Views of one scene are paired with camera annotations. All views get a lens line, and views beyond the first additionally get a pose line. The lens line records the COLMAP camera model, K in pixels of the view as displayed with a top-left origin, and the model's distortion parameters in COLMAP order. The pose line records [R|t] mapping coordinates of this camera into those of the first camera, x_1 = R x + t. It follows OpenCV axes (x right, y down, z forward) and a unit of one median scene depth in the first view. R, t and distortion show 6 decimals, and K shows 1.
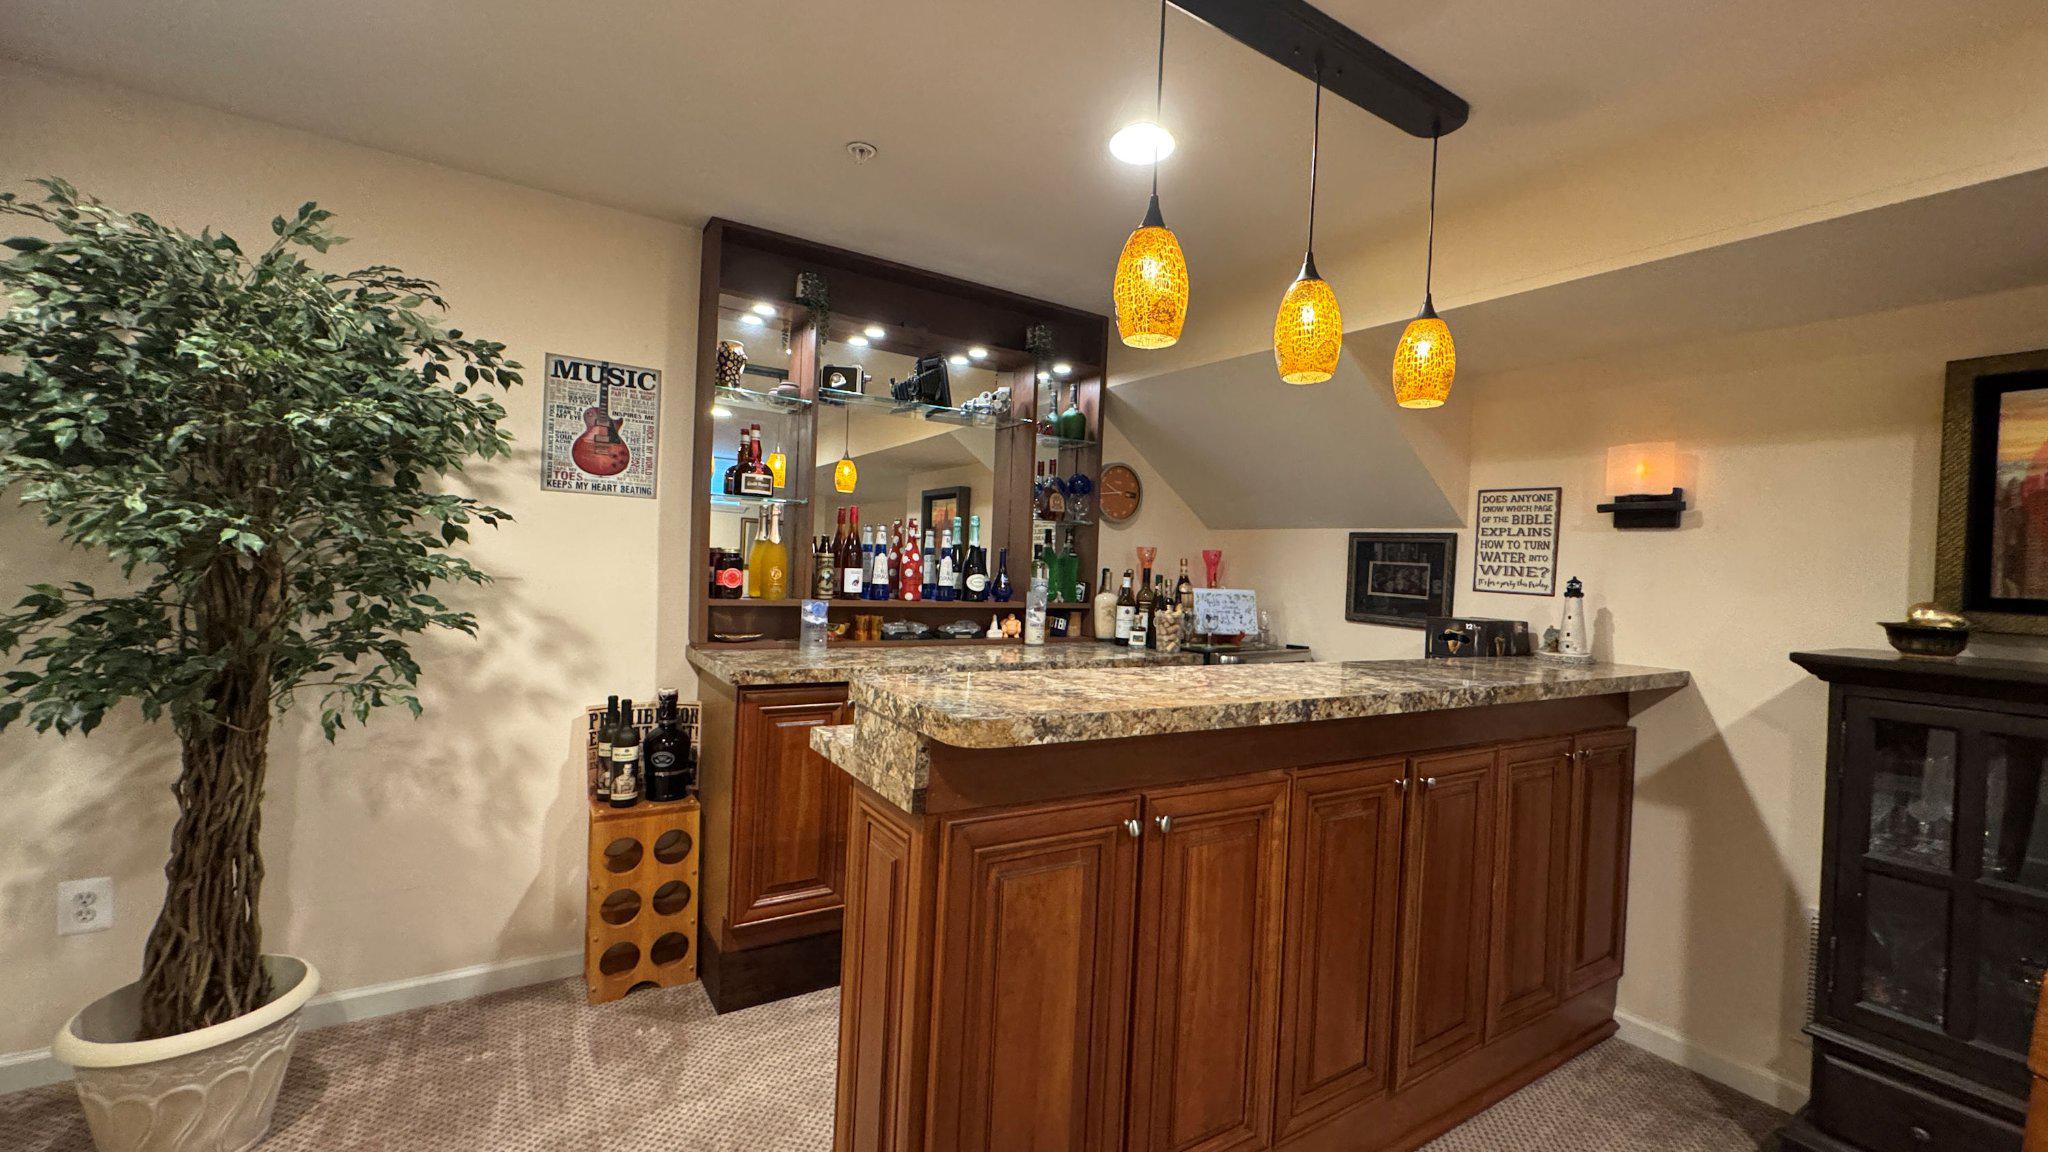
lens RADIAL K [[819.2, 0, 1024.0], [0, 819.2, 576.0], [0, 0, 1]] dist [0.000526, 0.000039]
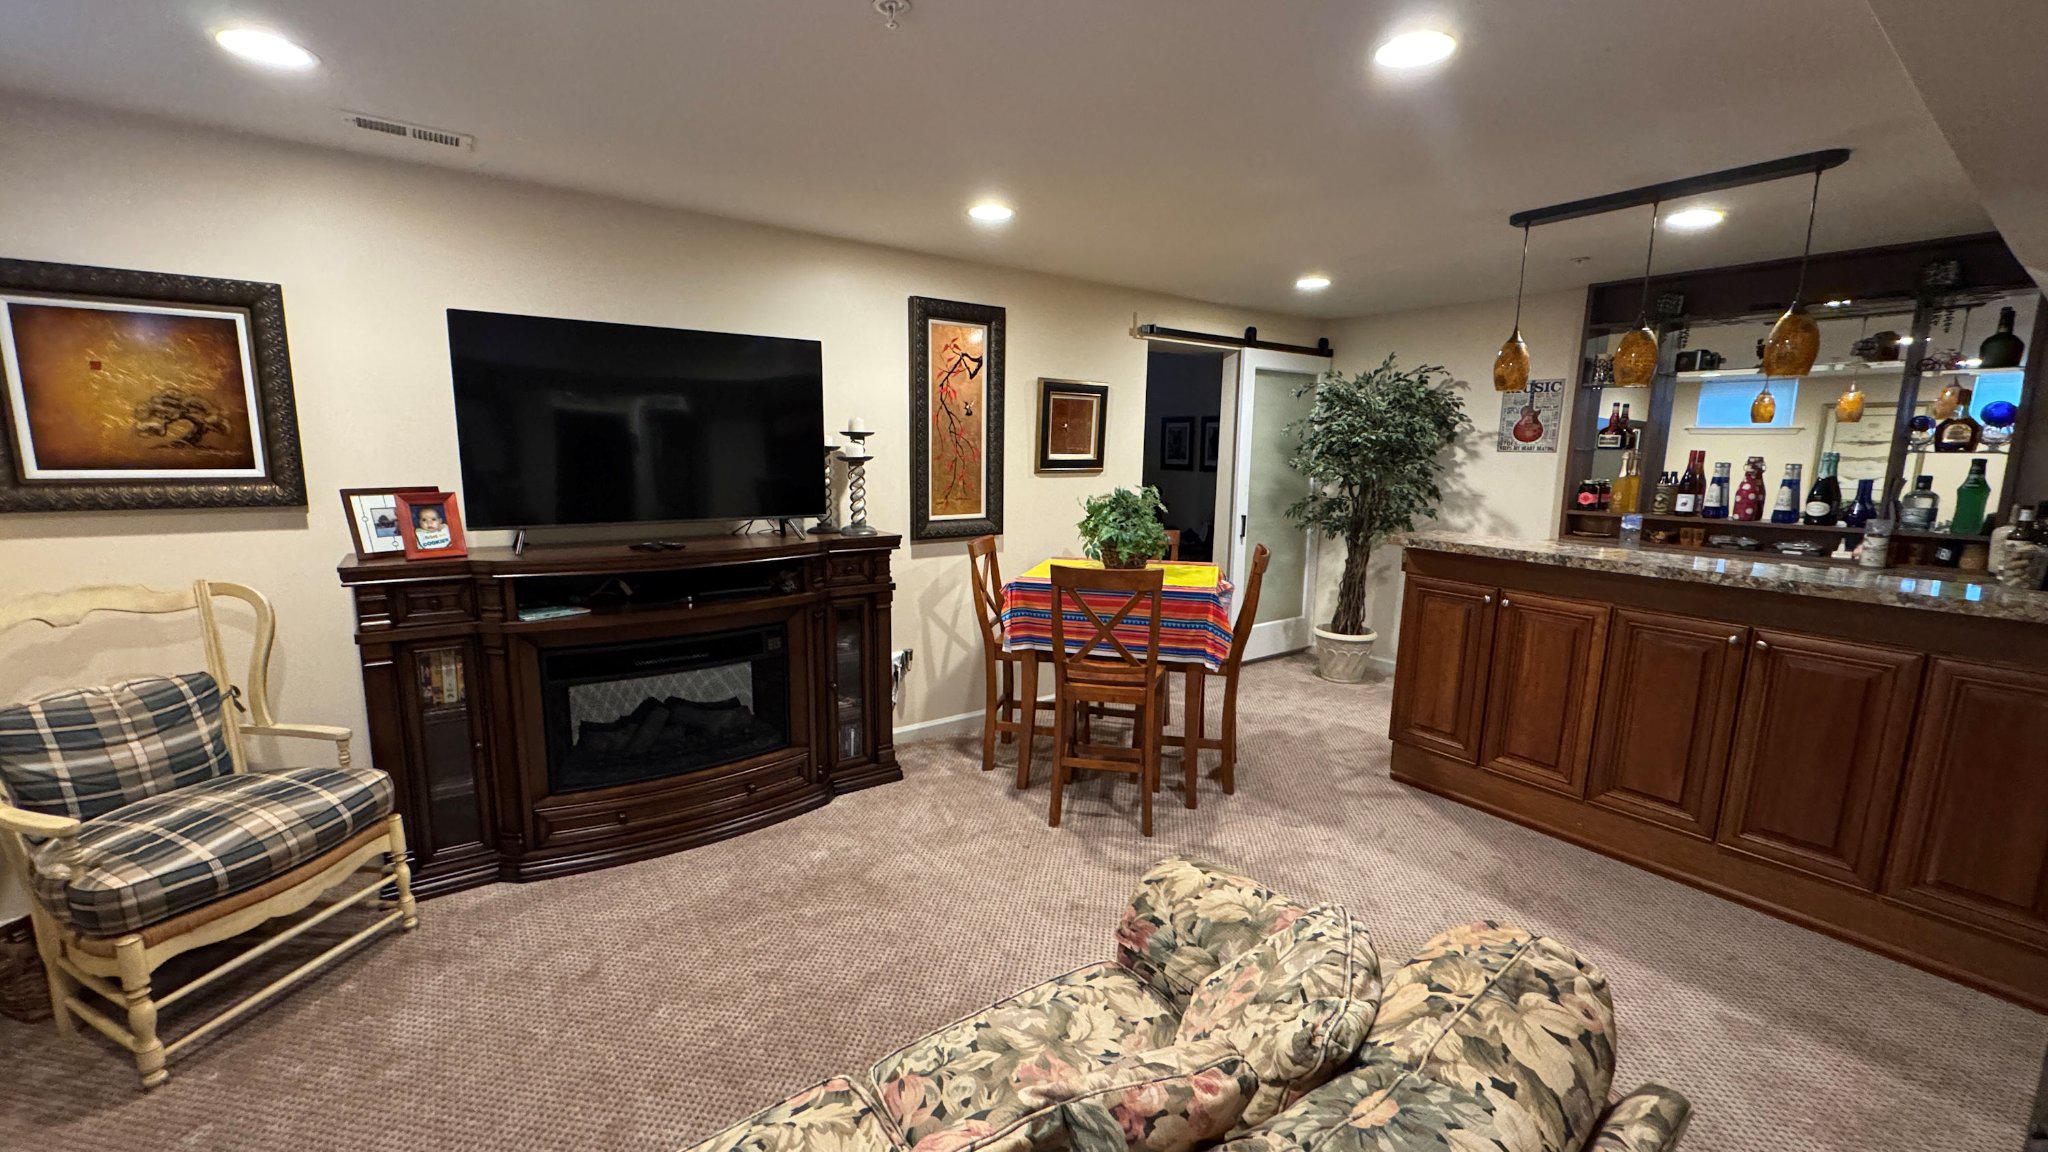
lens RADIAL K [[819.2, 0, 1024.0], [0, 819.2, 576.0], [0, 0, 1]] dist [0.000526, 0.000039]
pose [[0.060630, 0.111969, -0.991860, 1.356153], [-0.029812, 0.993448, 0.110326, 0.010393], [0.997715, 0.022880, 0.063571, -0.274995]]
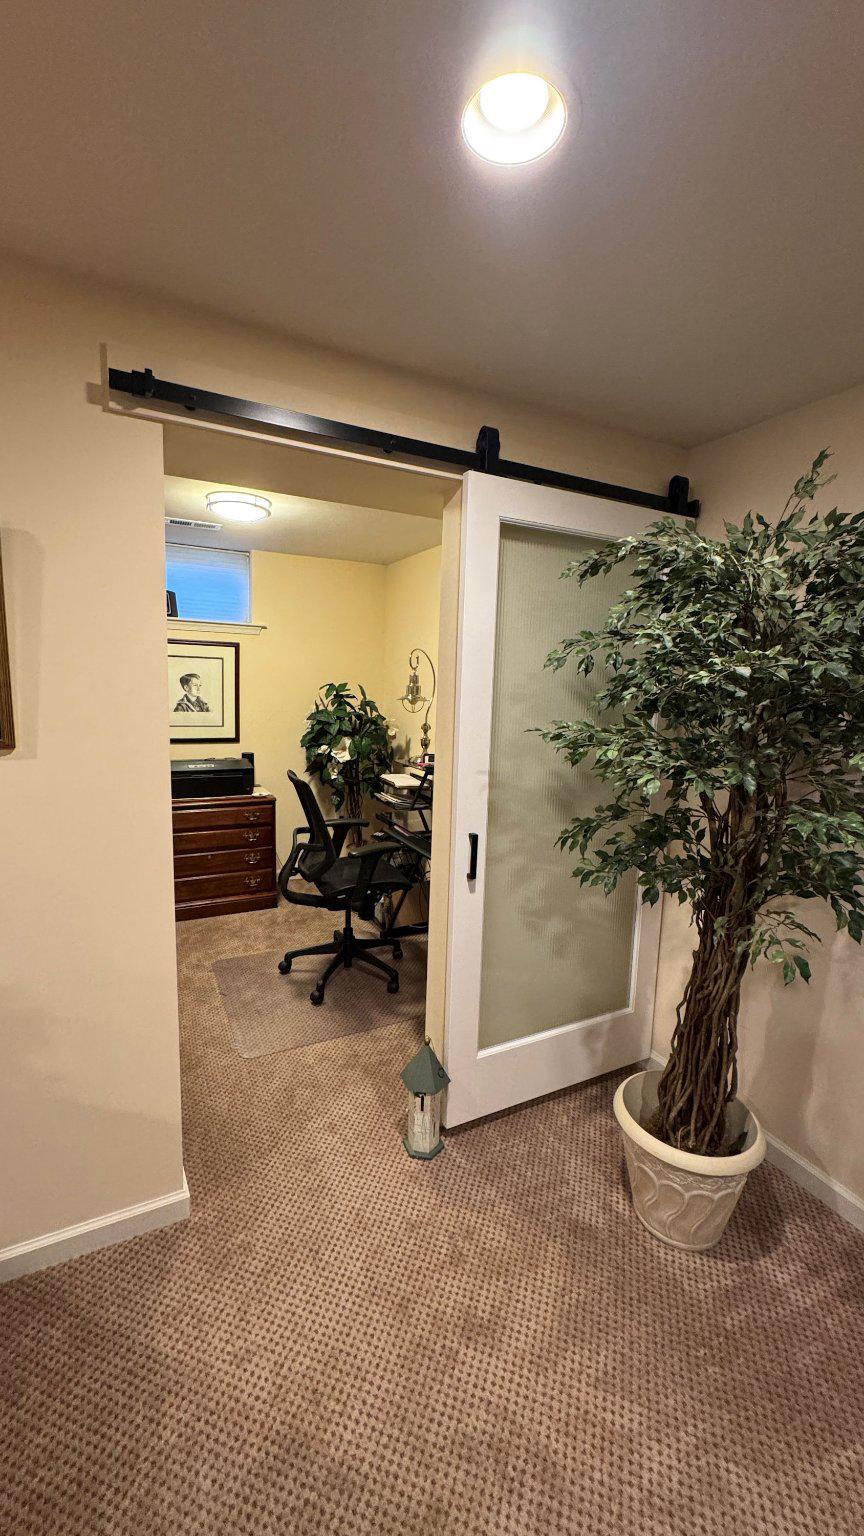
lens RADIAL K [[614.4, 0, 432.0], [0, 614.4, 768.0], [0, 0, 1]] dist [0.000526, 0.000039]
pose [[-0.095513, 0.094221, -0.990959, -0.022238], [-0.051694, 0.993698, 0.099463, -0.084475], [0.994085, 0.060727, -0.090040, 0.455418]]
